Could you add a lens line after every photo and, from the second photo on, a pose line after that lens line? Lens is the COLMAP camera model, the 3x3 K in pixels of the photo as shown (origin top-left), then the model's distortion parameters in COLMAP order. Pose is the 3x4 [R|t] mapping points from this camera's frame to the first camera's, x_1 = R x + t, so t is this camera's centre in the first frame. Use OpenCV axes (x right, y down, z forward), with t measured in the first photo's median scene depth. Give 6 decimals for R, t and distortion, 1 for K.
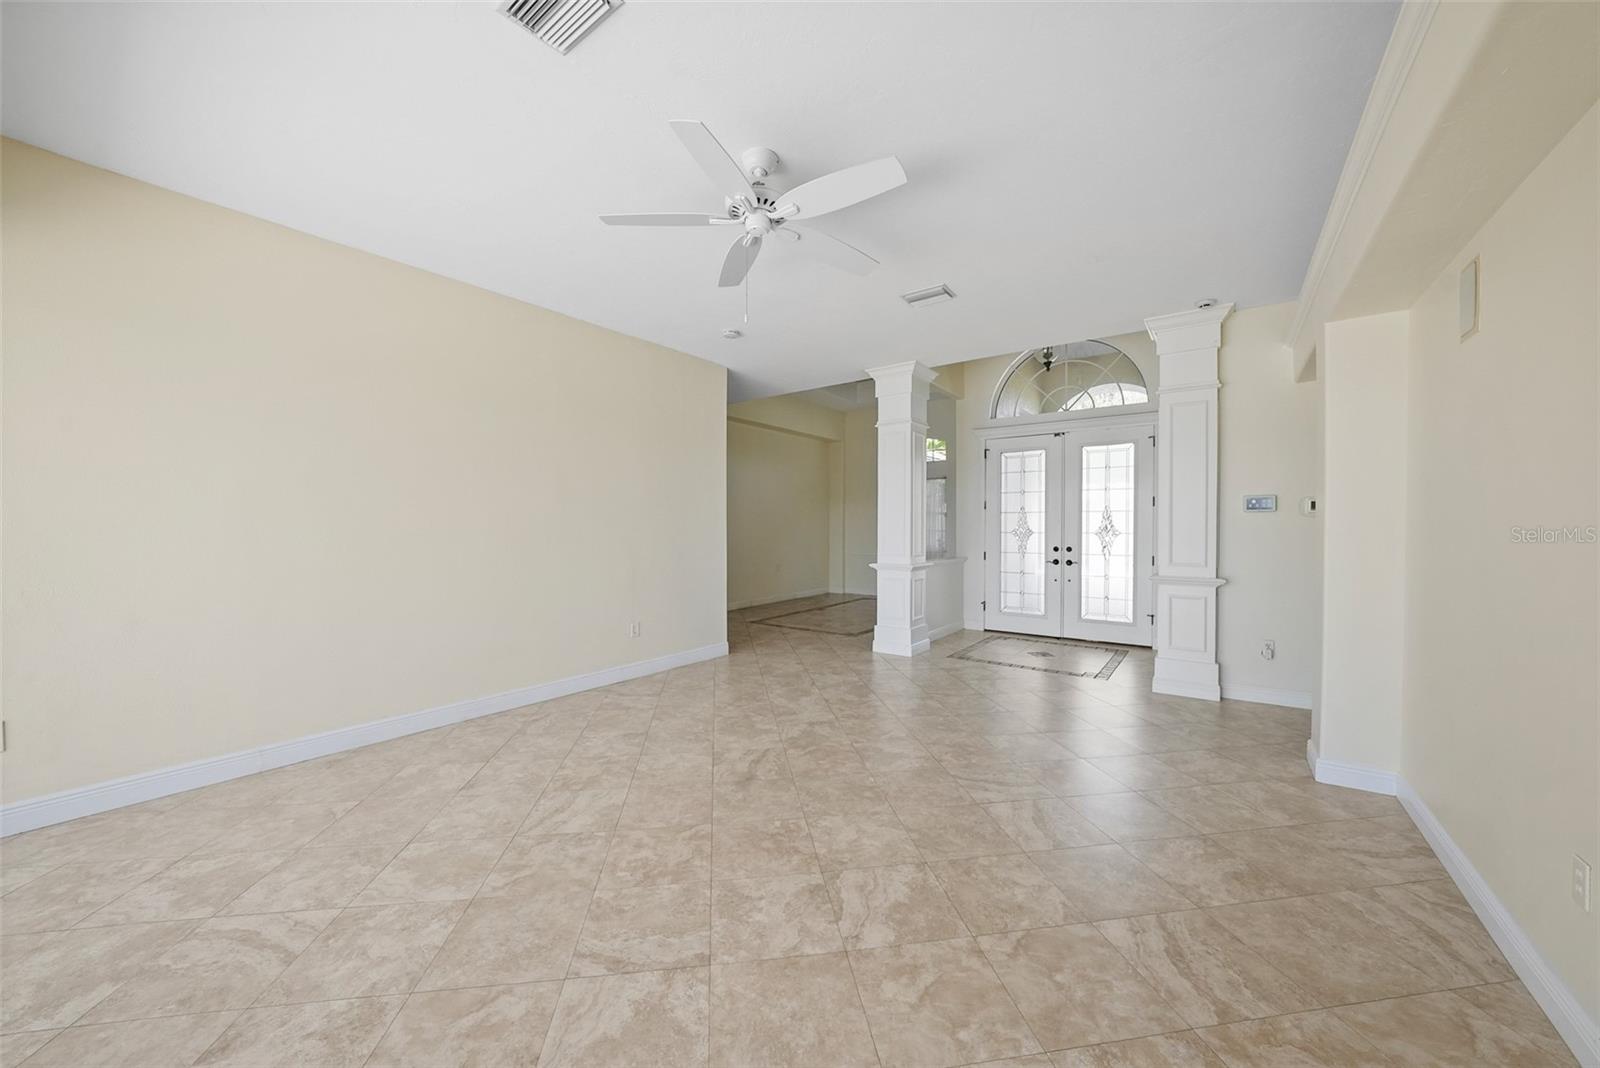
lens RADIAL K [[578.0, 0, 800.0], [0, 578.0, 534.0], [0, 0, 1]] dist [-0.012687, 0.000125]
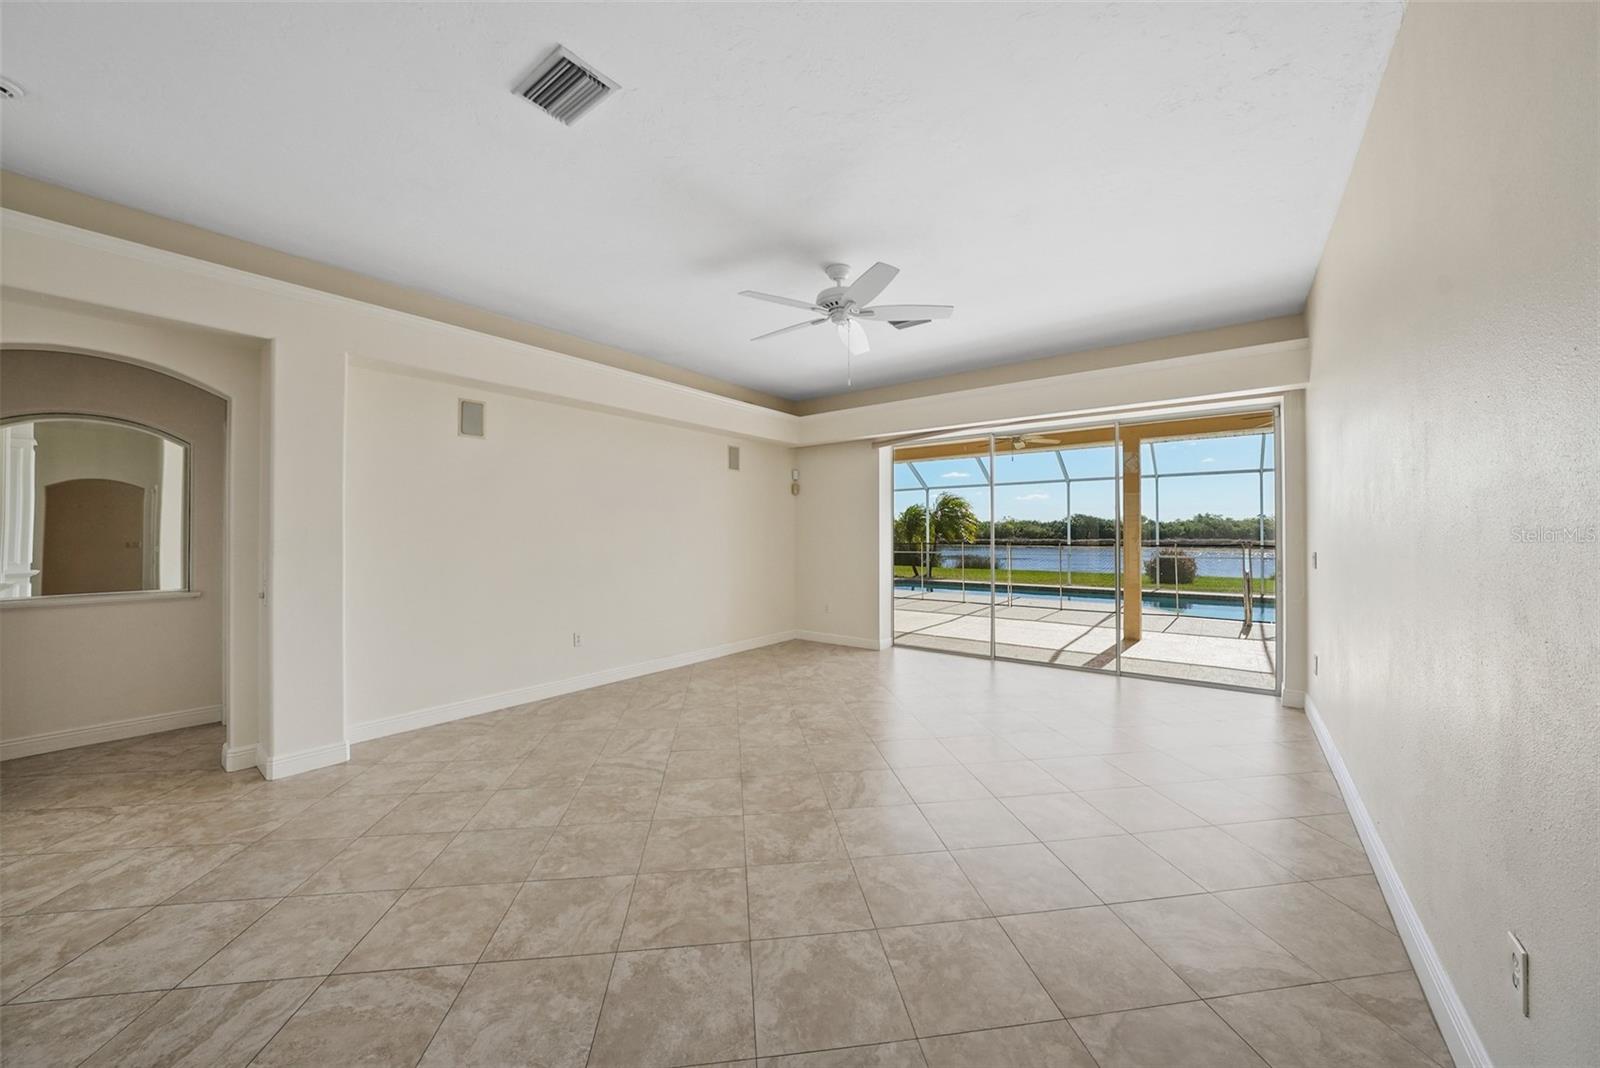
lens RADIAL K [[578.0, 0, 800.0], [0, 578.0, 534.0], [0, 0, 1]] dist [-0.012687, 0.000125]
pose [[-0.999845, -0.001252, 0.017587, 0.001320], [-0.001104, 0.999964, 0.008433, -0.019295], [-0.017597, 0.008412, -0.999810, 1.891378]]
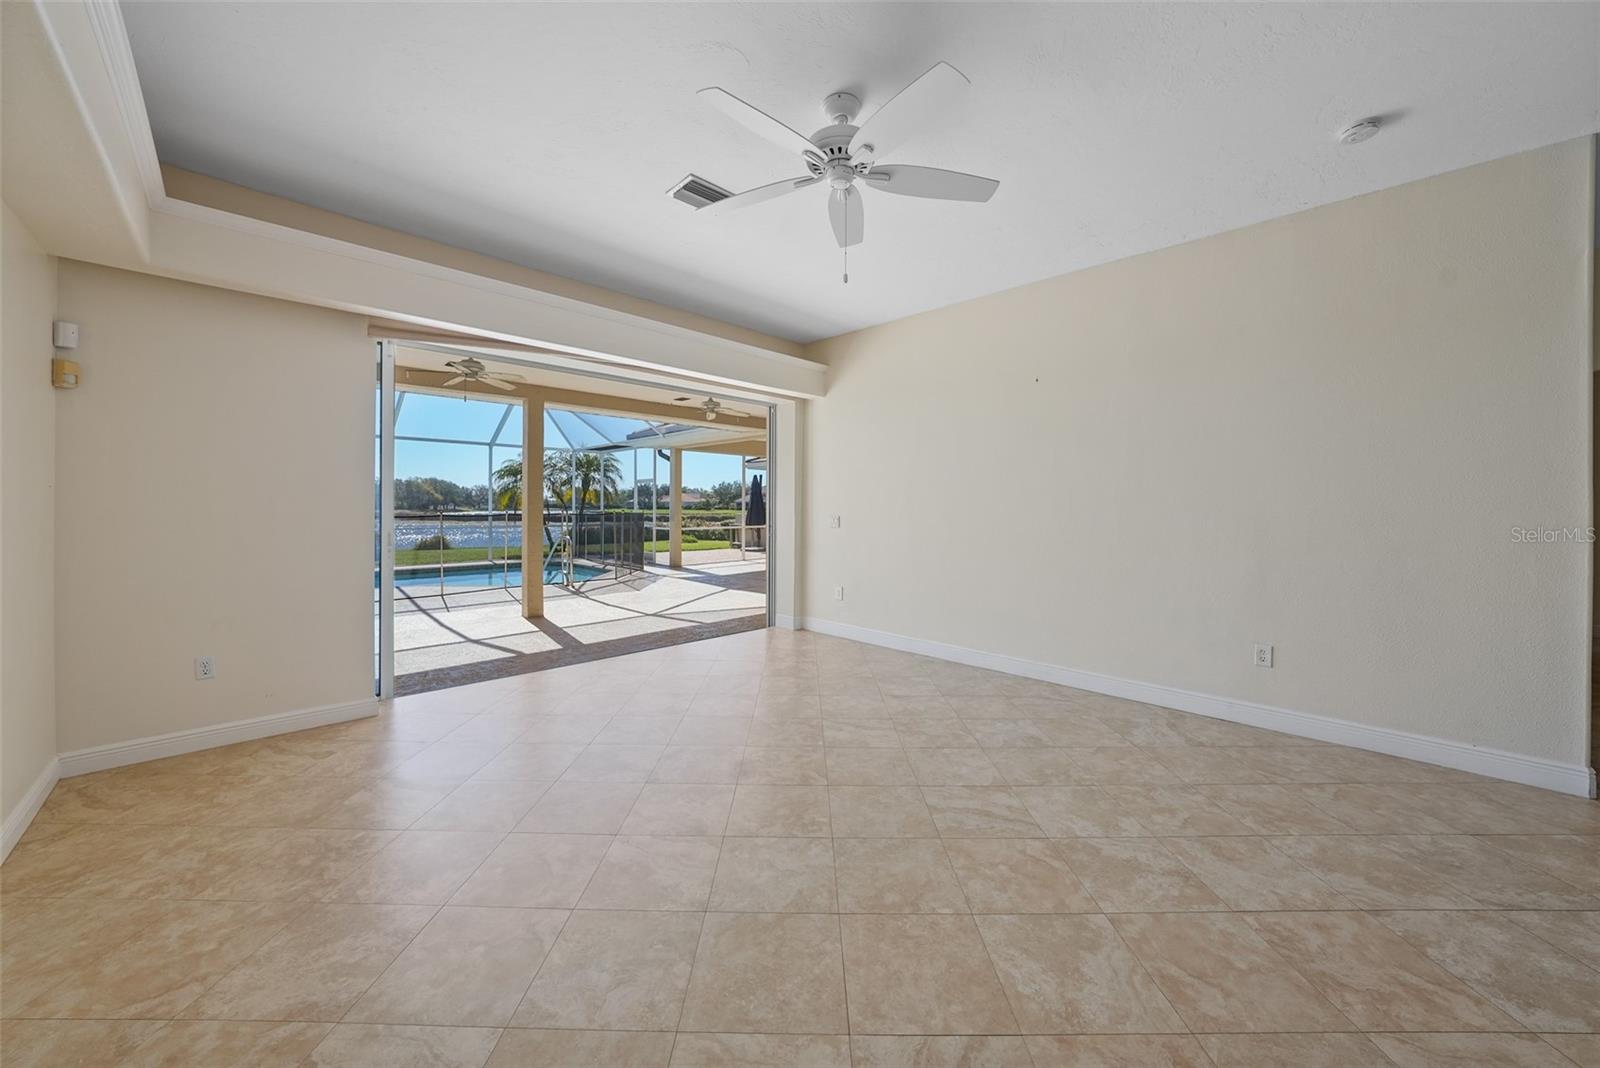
lens RADIAL K [[563.9, 0, 811.5], [0, 563.9, 526.6], [0, 0, 1]] dist [-0.027511, 0.006353]
pose [[-0.138439, 0.029973, -0.989917, 0.661339], [-0.016498, 0.999333, 0.032565, -0.001420], [0.990234, 0.020840, -0.137852, 0.856392]]
